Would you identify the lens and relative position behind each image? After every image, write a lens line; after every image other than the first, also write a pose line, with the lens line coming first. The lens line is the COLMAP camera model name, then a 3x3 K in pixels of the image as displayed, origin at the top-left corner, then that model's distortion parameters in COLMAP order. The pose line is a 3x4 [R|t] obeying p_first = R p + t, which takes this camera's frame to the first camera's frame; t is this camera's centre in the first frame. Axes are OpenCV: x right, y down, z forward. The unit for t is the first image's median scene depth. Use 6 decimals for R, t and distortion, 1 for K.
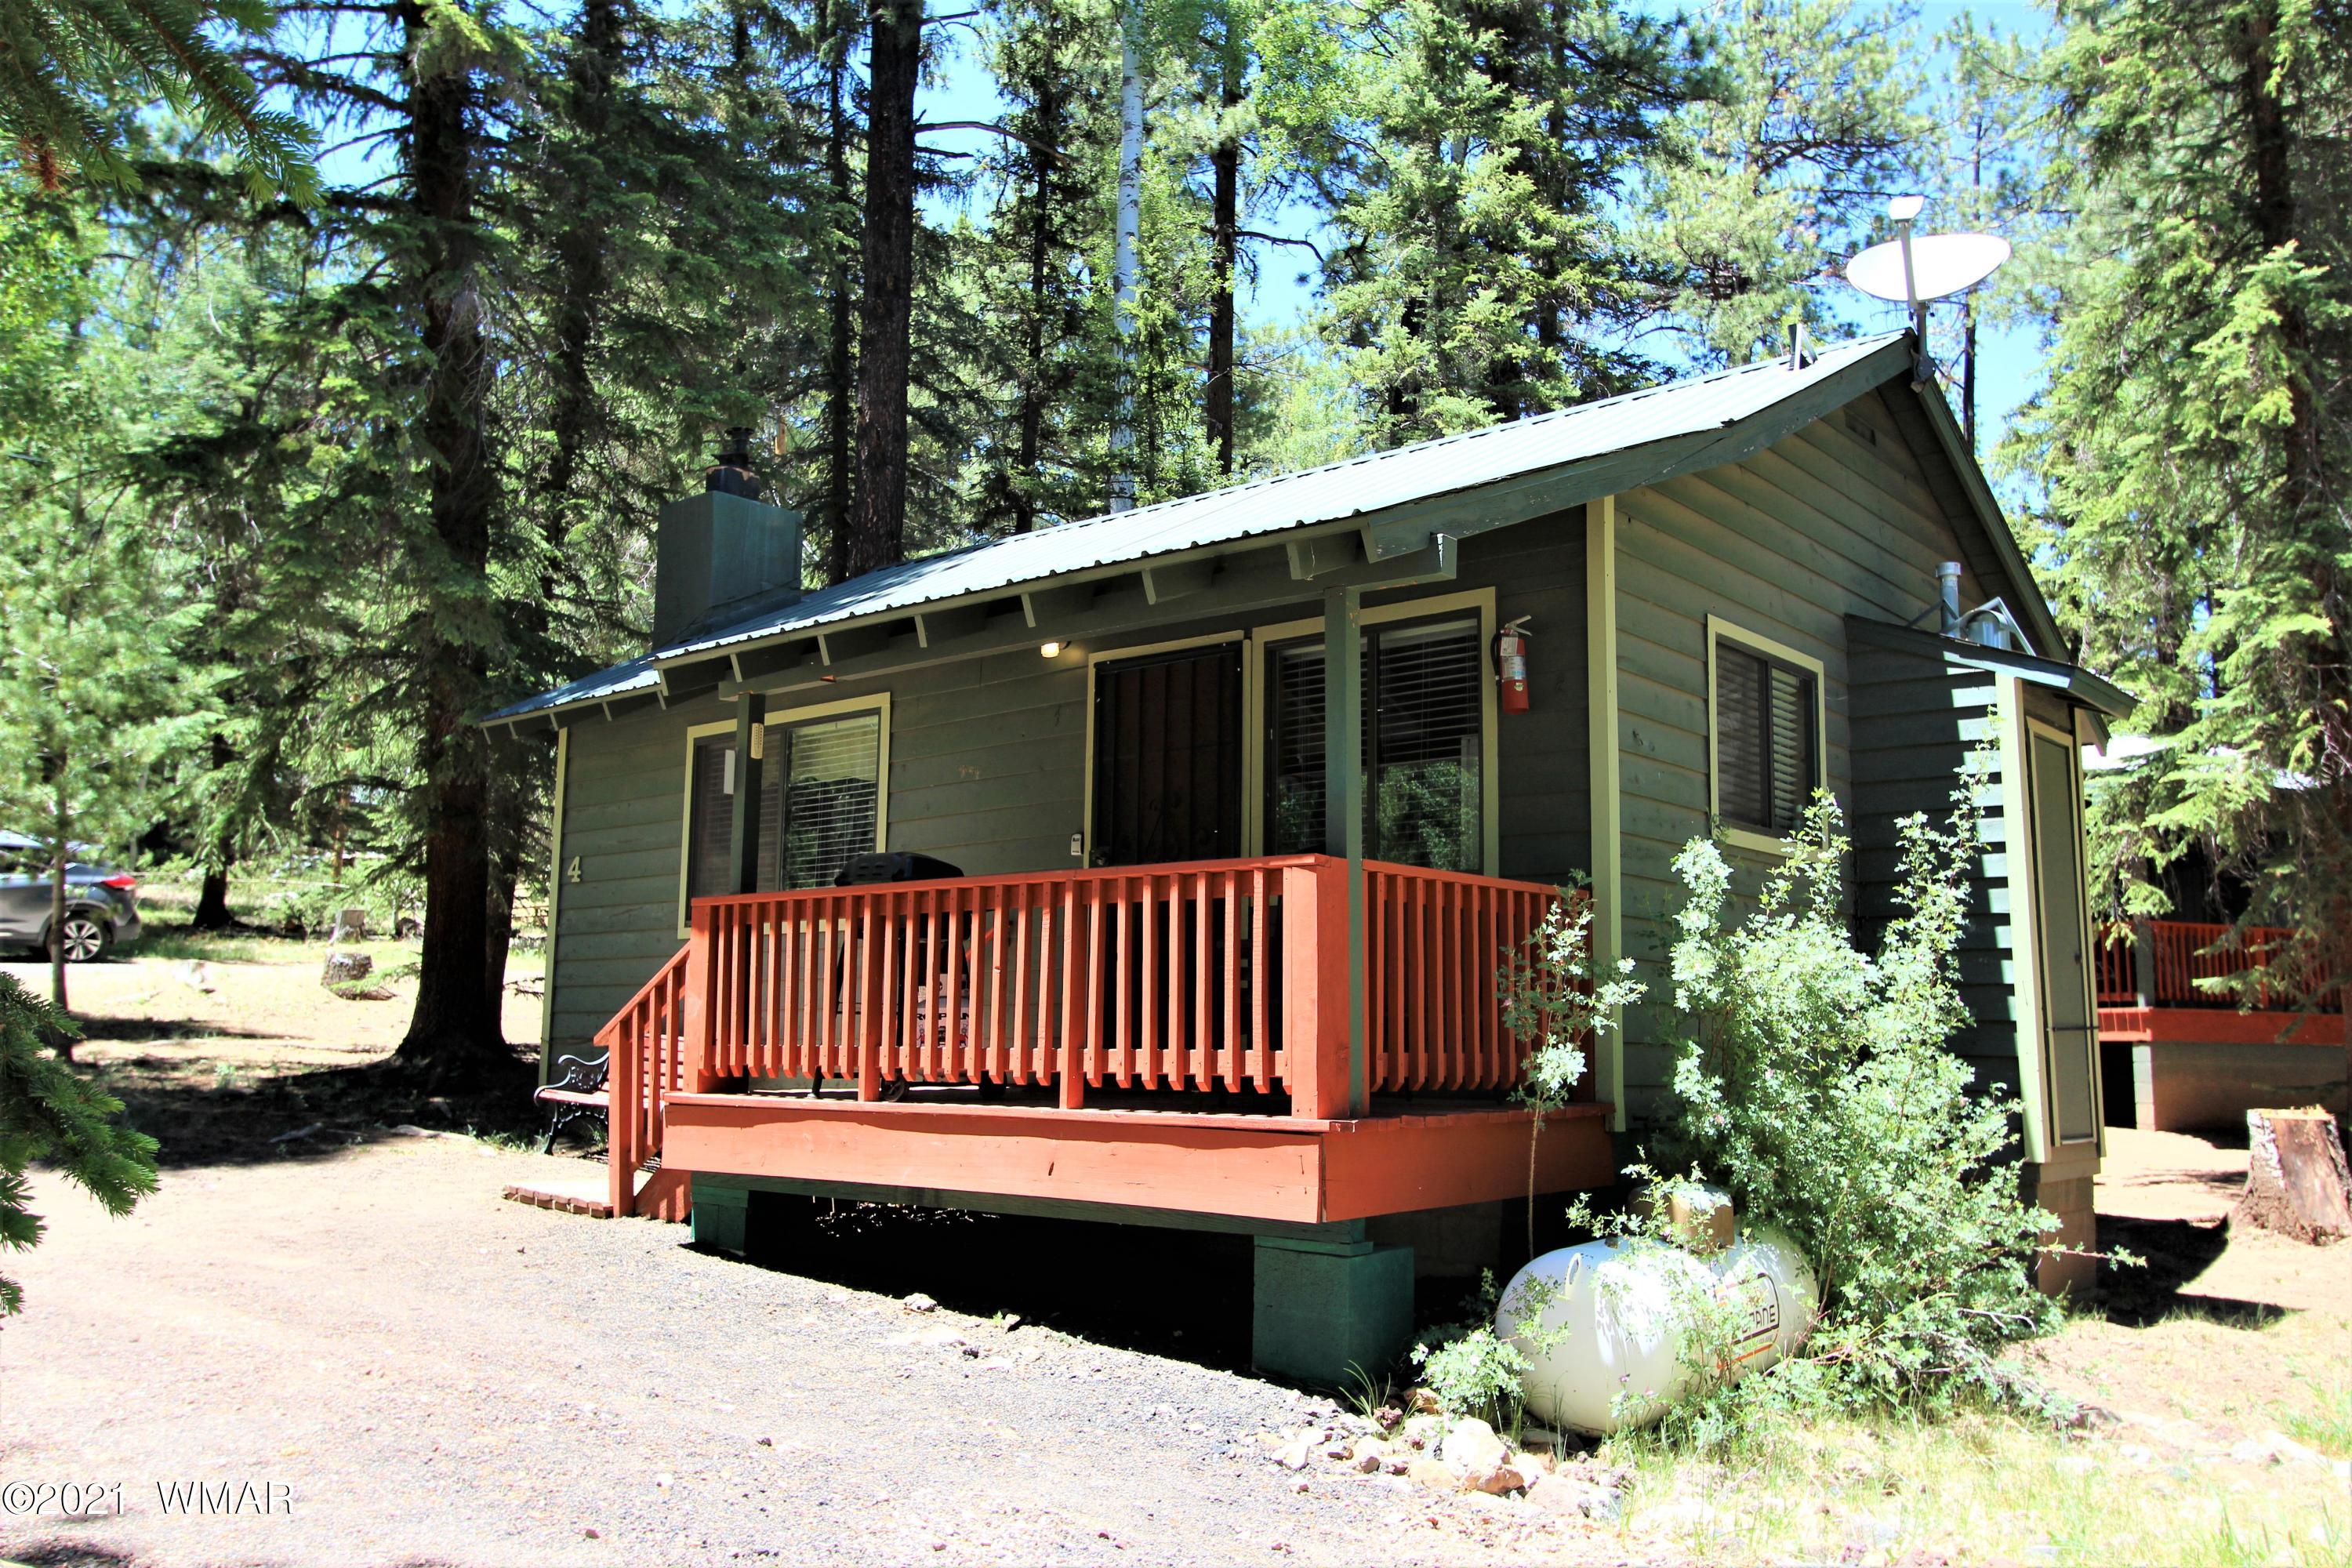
lens RADIAL K [[1990.2, 0, 1176.0], [0, 1990.2, 784.0], [0, 0, 1]] dist [0.012633, 0.019182]
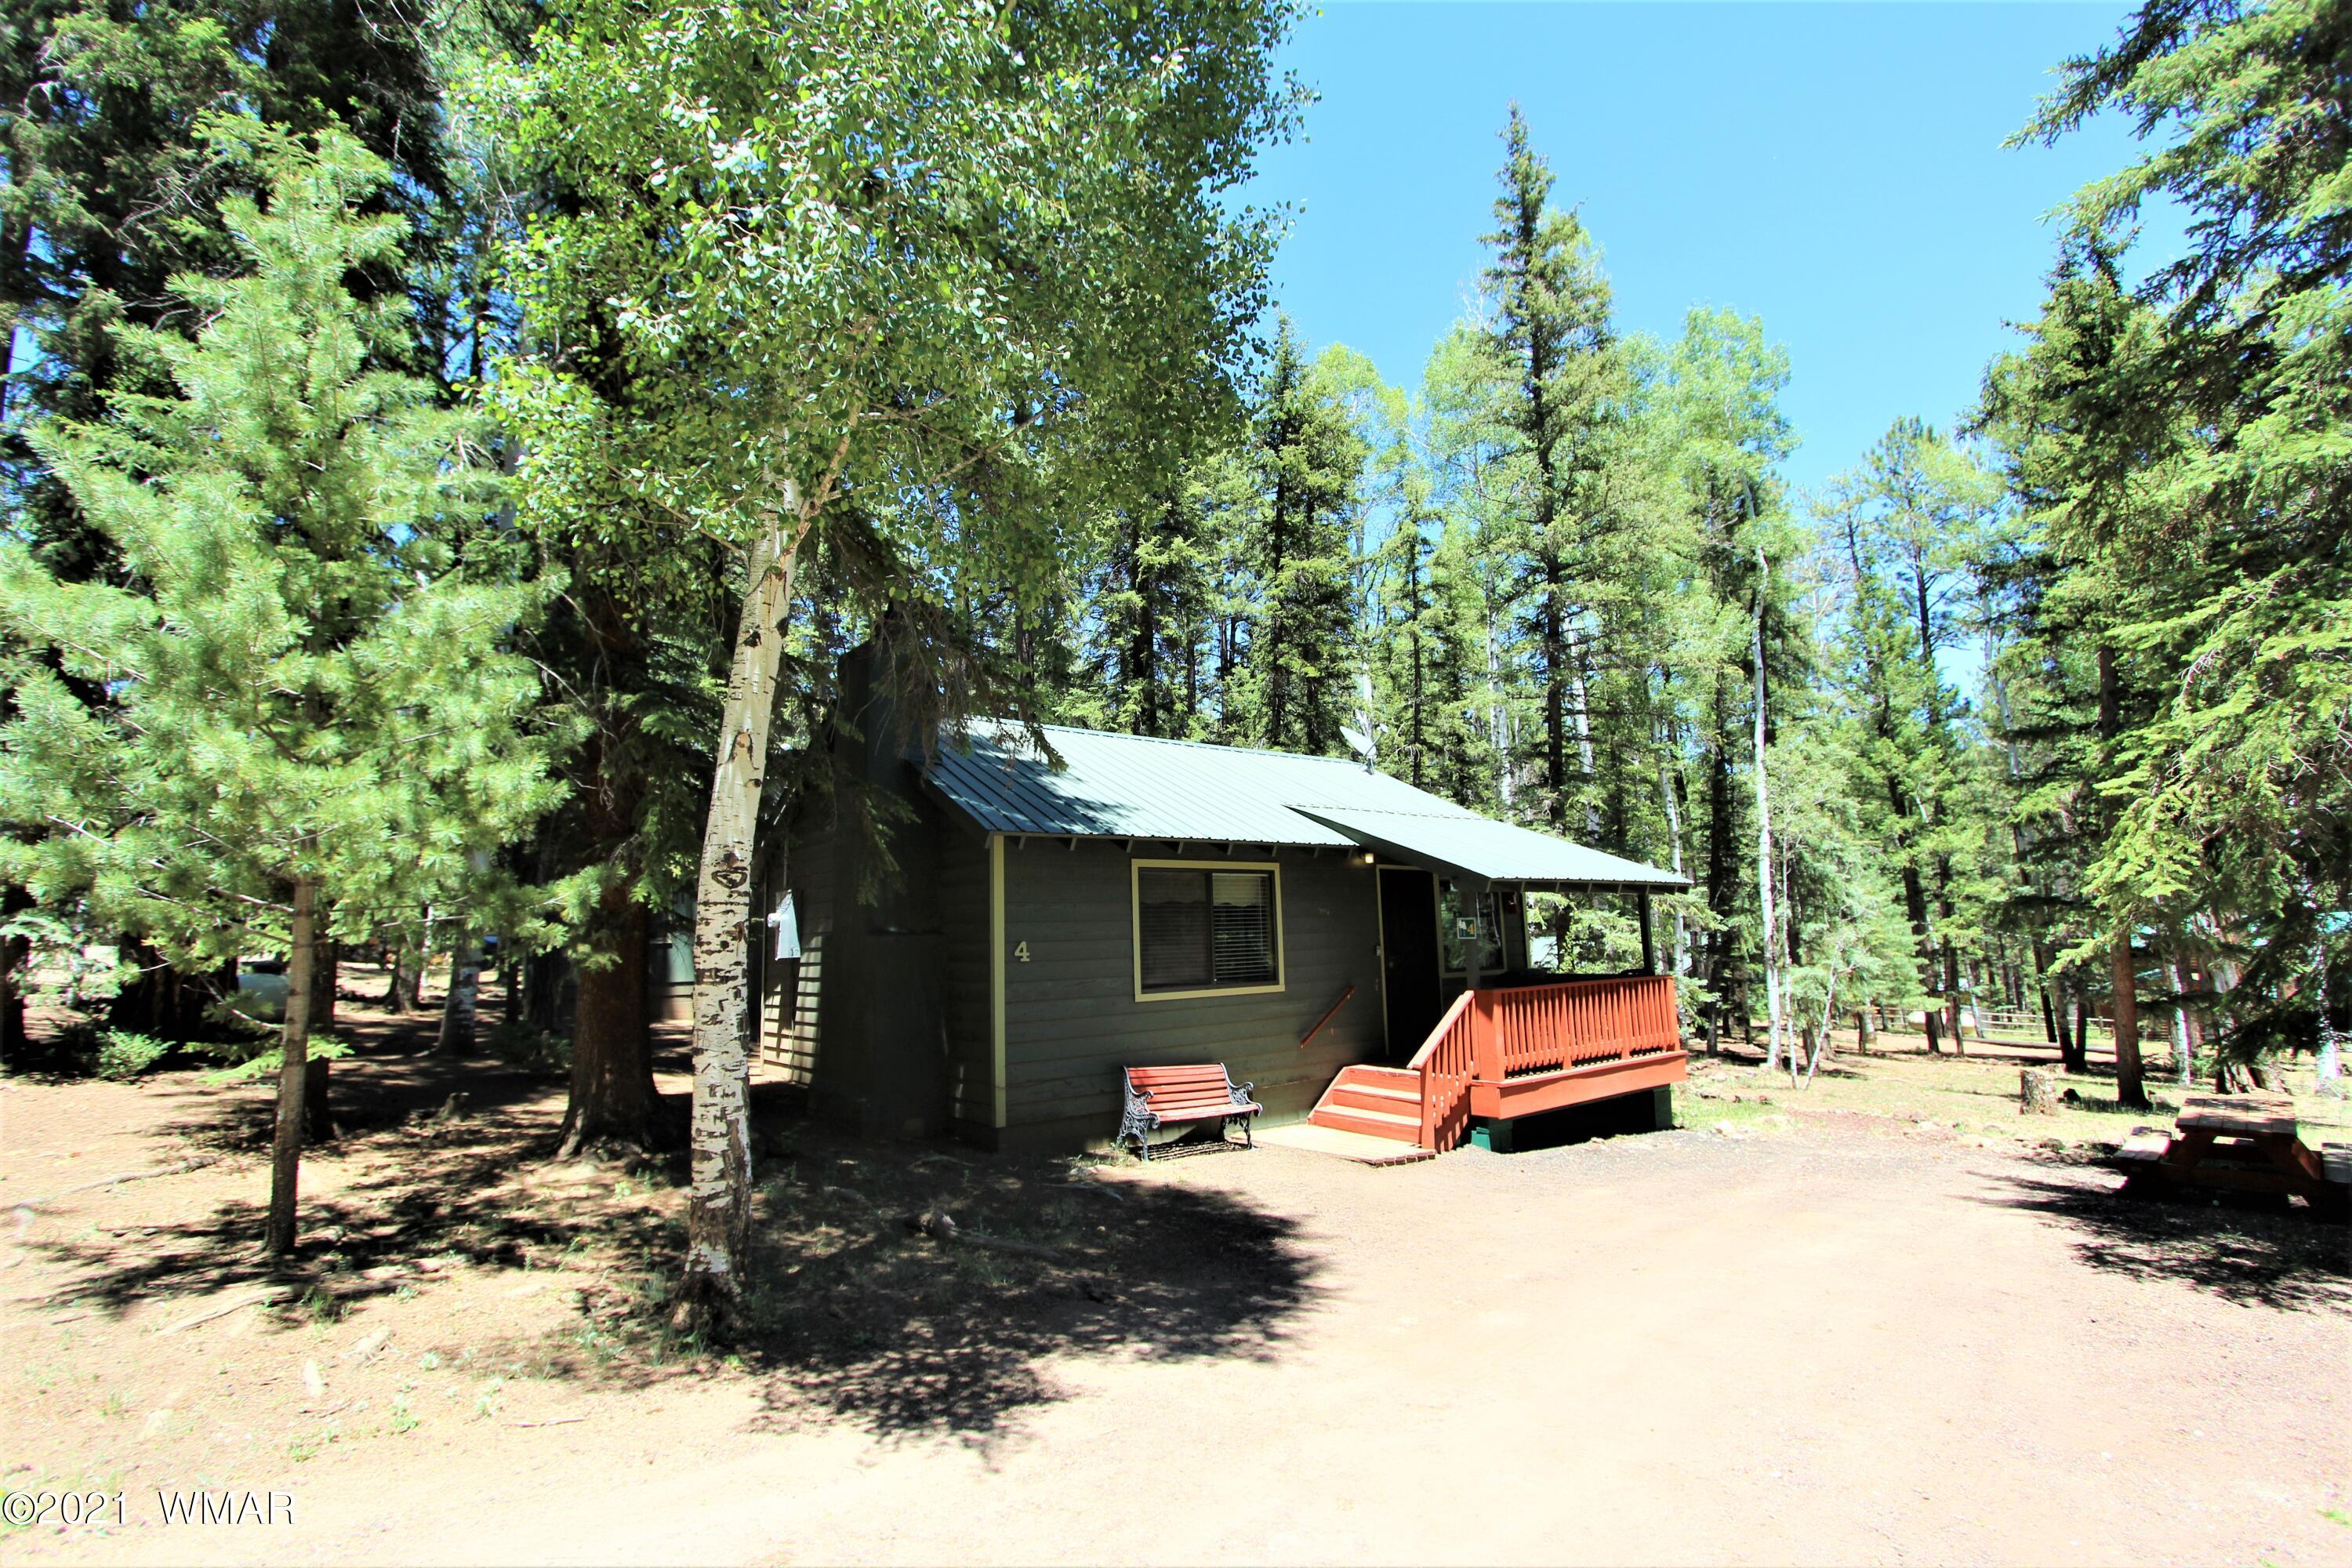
lens RADIAL K [[1145.1, 0, 1176.0], [0, 1145.1, 784.0], [0, 0, 1]] dist [-0.012891, 0.000392]
pose [[0.133296, 0.110603, 0.984885, -0.902258], [-0.110646, 0.989202, -0.096113, -0.003255], [-0.984881, -0.096162, 0.144095, 0.698887]]
